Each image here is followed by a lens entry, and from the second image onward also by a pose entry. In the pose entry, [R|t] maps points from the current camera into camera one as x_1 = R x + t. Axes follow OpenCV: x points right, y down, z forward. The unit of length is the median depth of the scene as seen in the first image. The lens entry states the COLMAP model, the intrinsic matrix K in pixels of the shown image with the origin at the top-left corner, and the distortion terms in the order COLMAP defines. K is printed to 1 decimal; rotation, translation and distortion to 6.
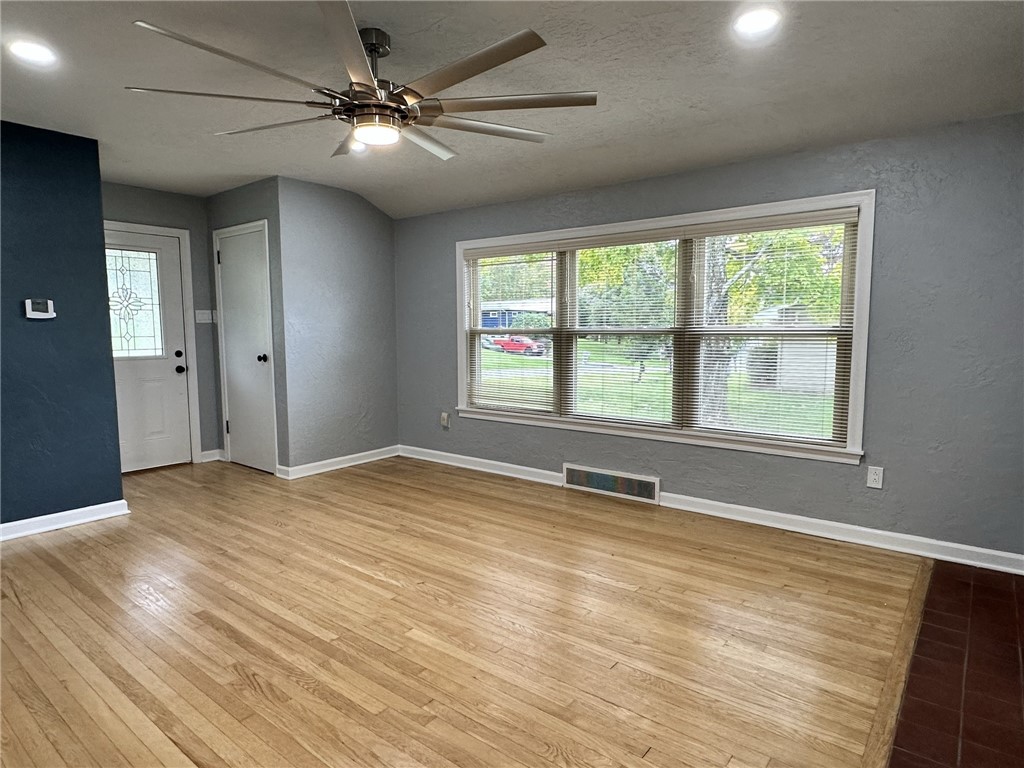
lens RADIAL K [[595.2, 0, 508.4], [0, 595.2, 386.1], [0, 0, 1]] dist [0.006166, -0.000054]
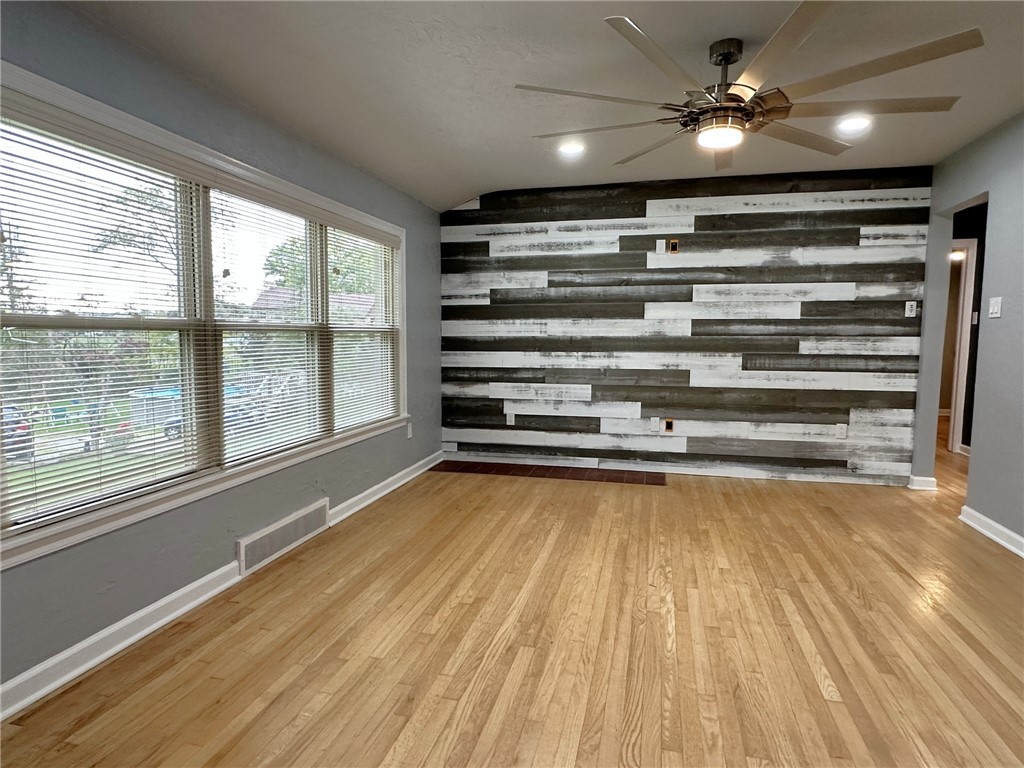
lens RADIAL K [[595.2, 0, 506.6], [0, 595.2, 385.2], [0, 0, 1]] dist [0.006166, -0.000054]
pose [[-0.413531, -0.077484, 0.907187, -0.702347], [0.082409, 0.989097, 0.122045, -0.102241], [-0.906753, 0.125230, -0.402637, 1.215316]]
